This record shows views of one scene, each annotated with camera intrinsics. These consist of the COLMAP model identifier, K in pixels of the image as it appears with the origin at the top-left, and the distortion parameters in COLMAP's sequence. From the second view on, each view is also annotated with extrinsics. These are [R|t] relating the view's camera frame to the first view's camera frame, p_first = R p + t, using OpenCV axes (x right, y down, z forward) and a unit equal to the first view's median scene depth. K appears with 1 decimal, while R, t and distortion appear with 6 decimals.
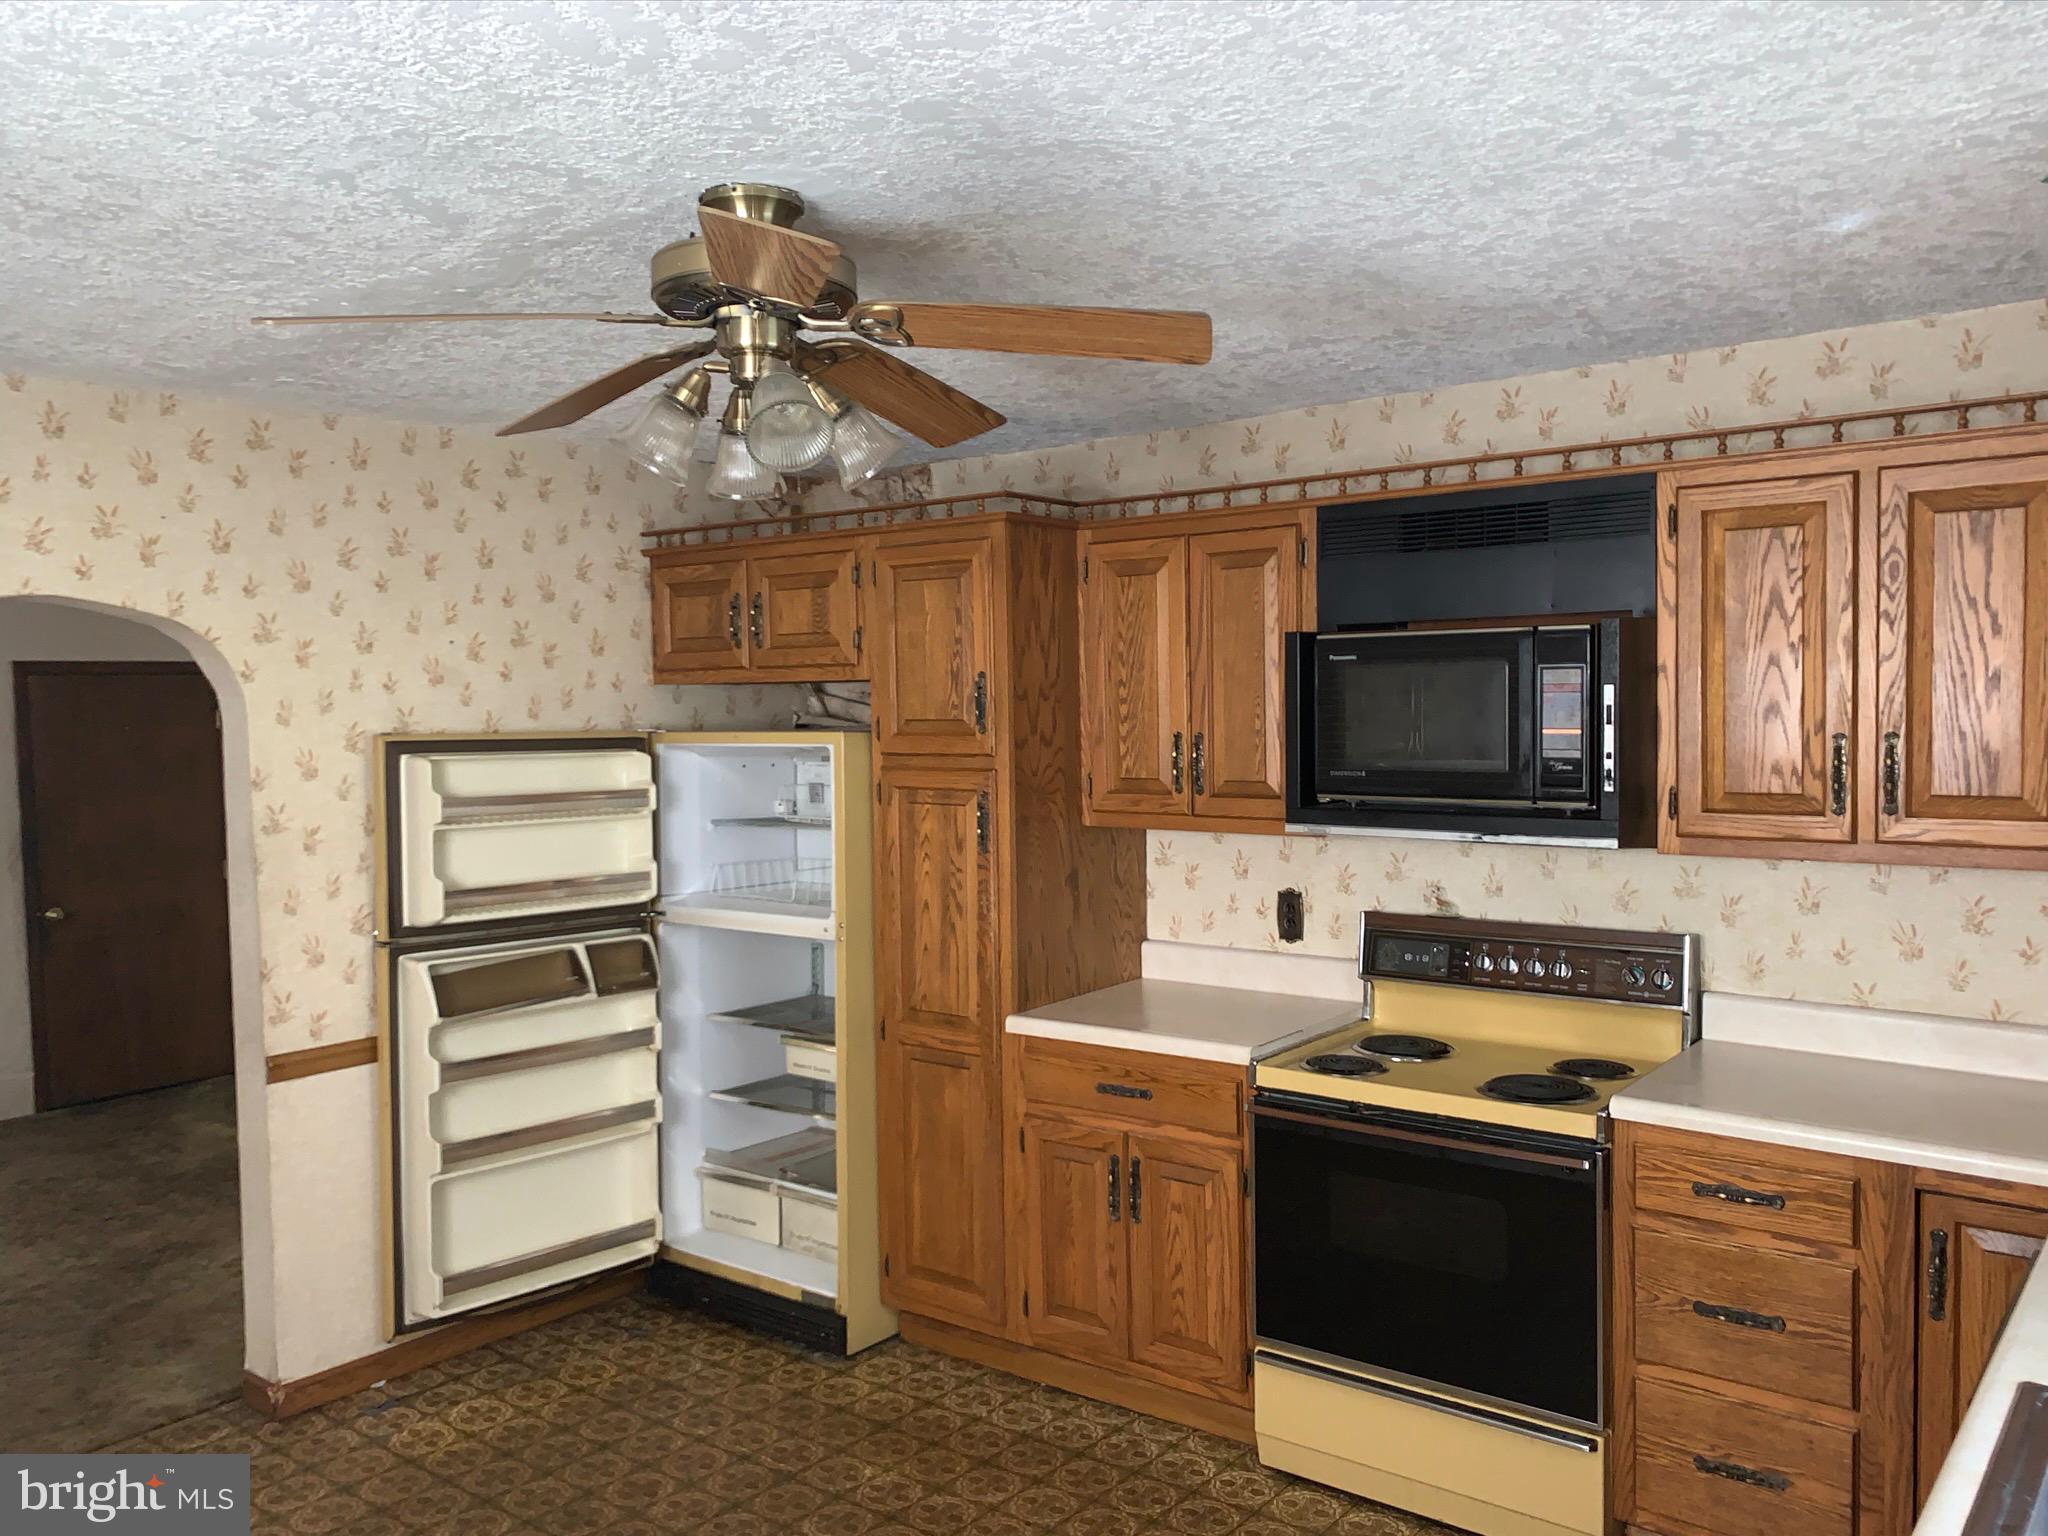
lens RADIAL K [[1569.5, 0, 1024.7], [0, 1569.5, 769.8], [0, 0, 1]] dist [-0.050786, 0.001366]
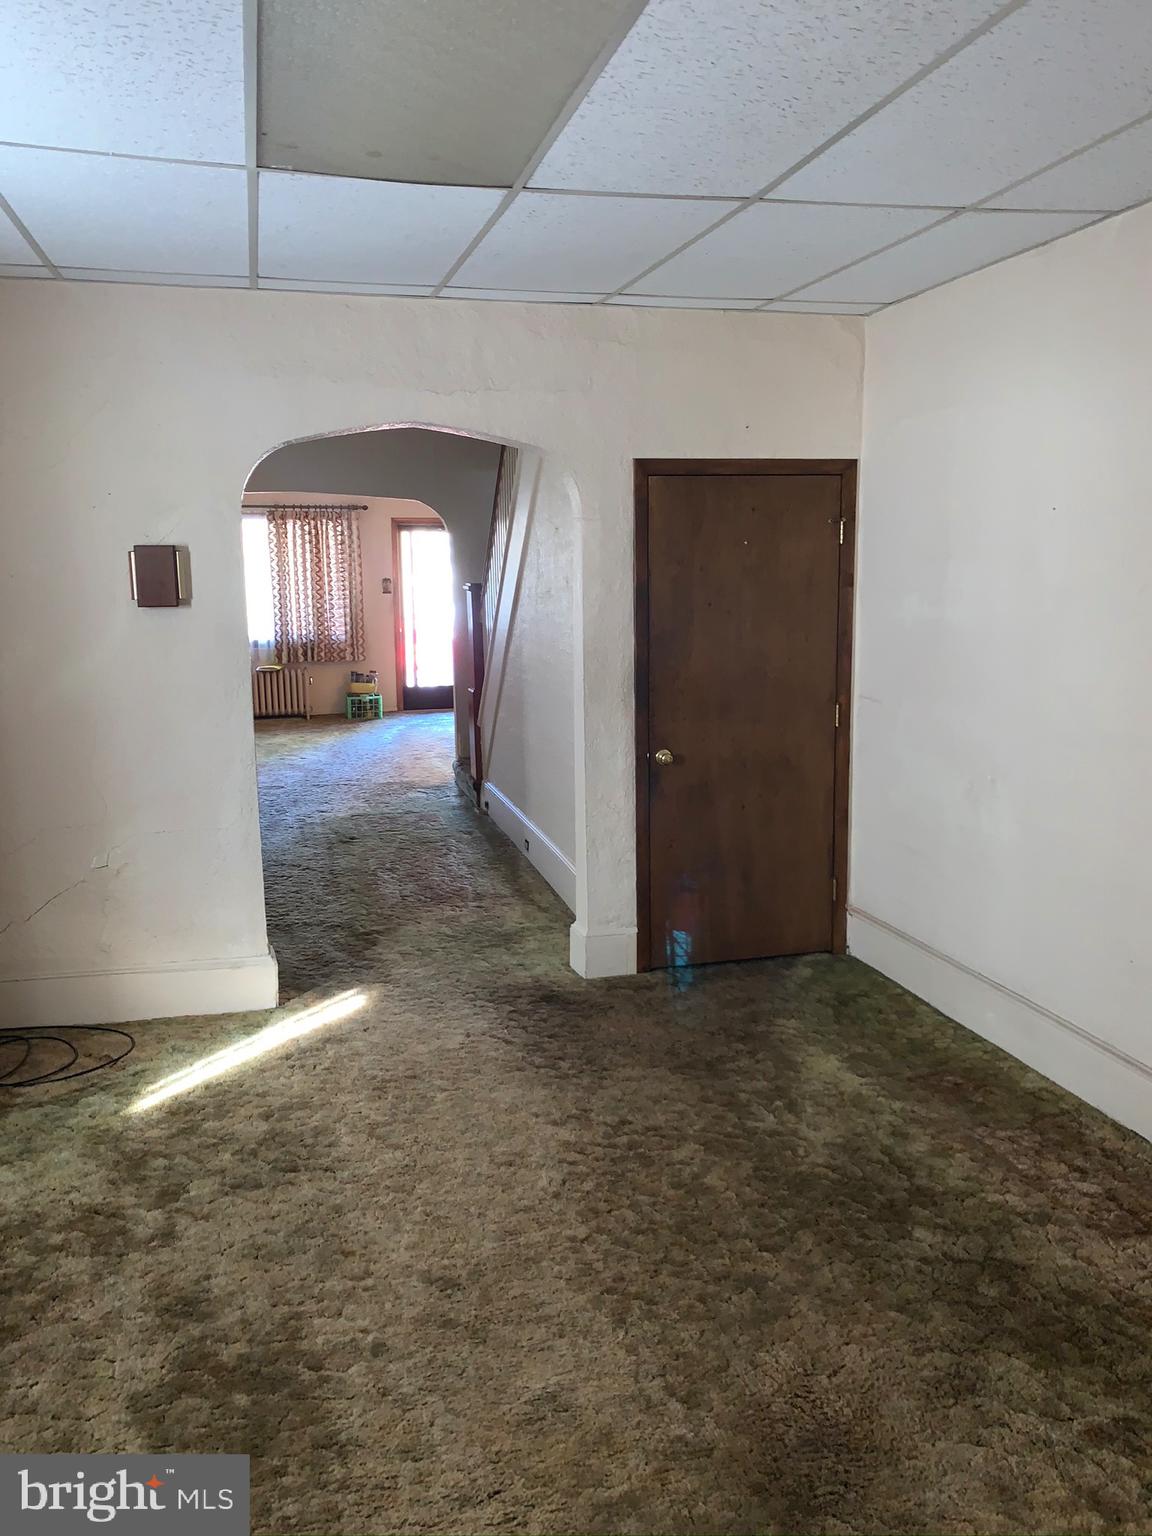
lens RADIAL K [[1177.2, 0, 575.9], [0, 1177.2, 767.1], [0, 0, 1]] dist [-0.050786, 0.001366]
pose [[0.807303, 0.109822, -0.579828, -0.340350], [-0.013787, 0.985773, 0.167514, -0.019491], [0.589976, -0.127241, 0.797332, 0.523555]]
